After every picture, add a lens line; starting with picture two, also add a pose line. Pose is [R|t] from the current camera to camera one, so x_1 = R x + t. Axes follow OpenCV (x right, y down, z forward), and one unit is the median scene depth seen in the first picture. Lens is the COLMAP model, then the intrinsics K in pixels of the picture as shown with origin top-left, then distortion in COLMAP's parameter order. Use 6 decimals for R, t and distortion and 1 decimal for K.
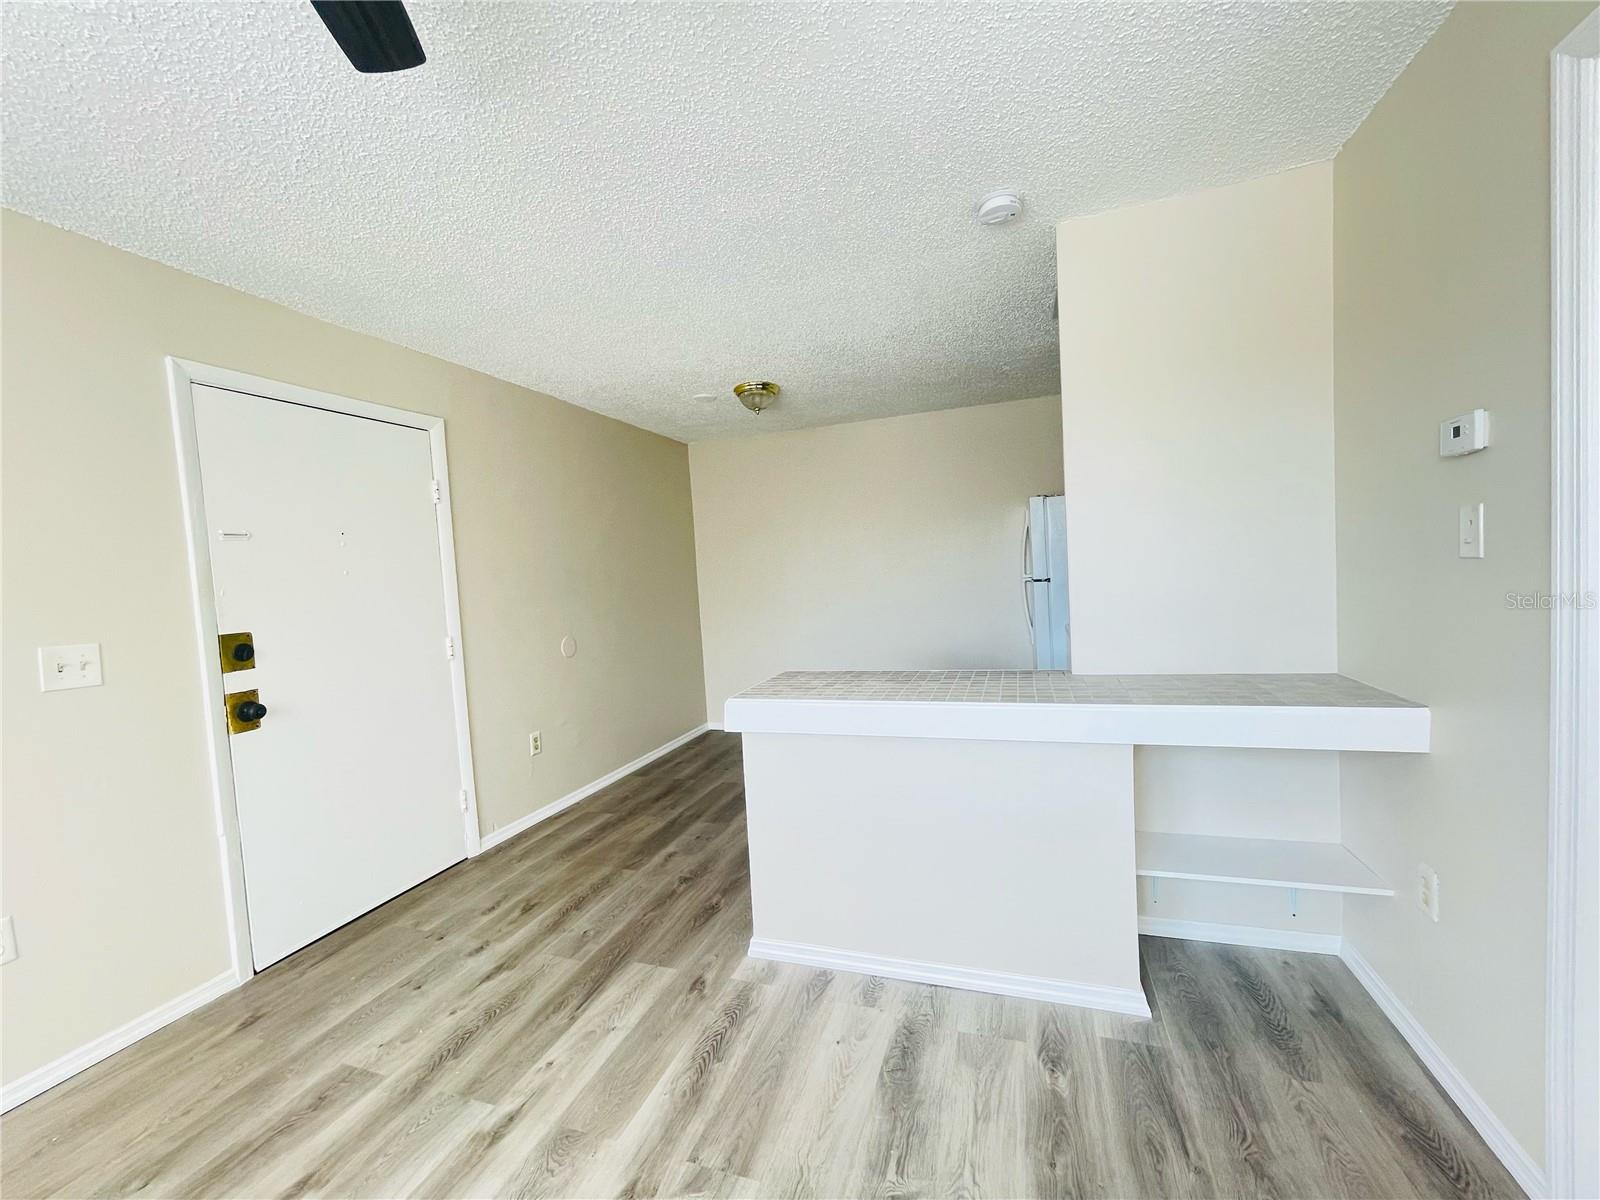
lens RADIAL K [[646.2, 0, 805.2], [0, 646.2, 609.0], [0, 0, 1]] dist [0.000197, -0.001335]
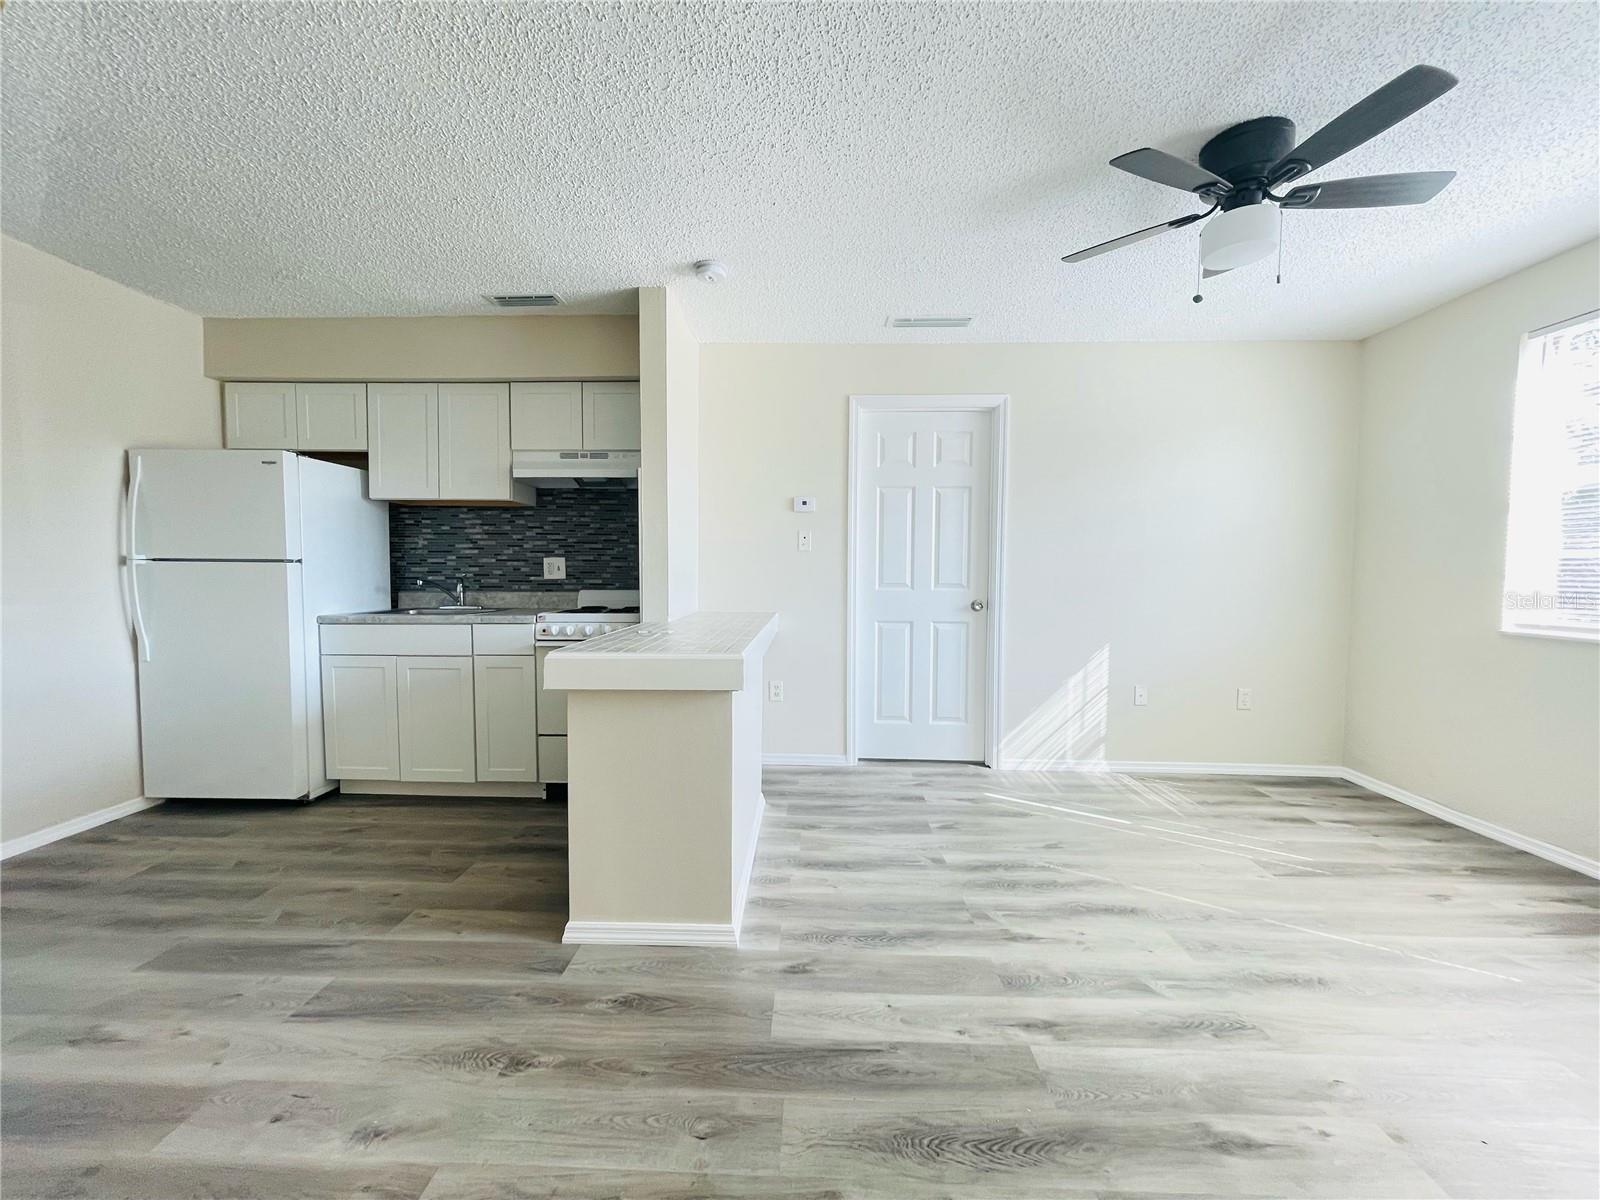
lens RADIAL K [[646.2, 0, 795.4], [0, 646.2, 601.6], [0, 0, 1]] dist [0.000197, -0.001335]
pose [[-0.290254, 0.010487, 0.956892, -1.169588], [0.061374, 0.998085, 0.007679, 0.083762], [-0.954979, 0.060957, -0.290342, 1.413358]]
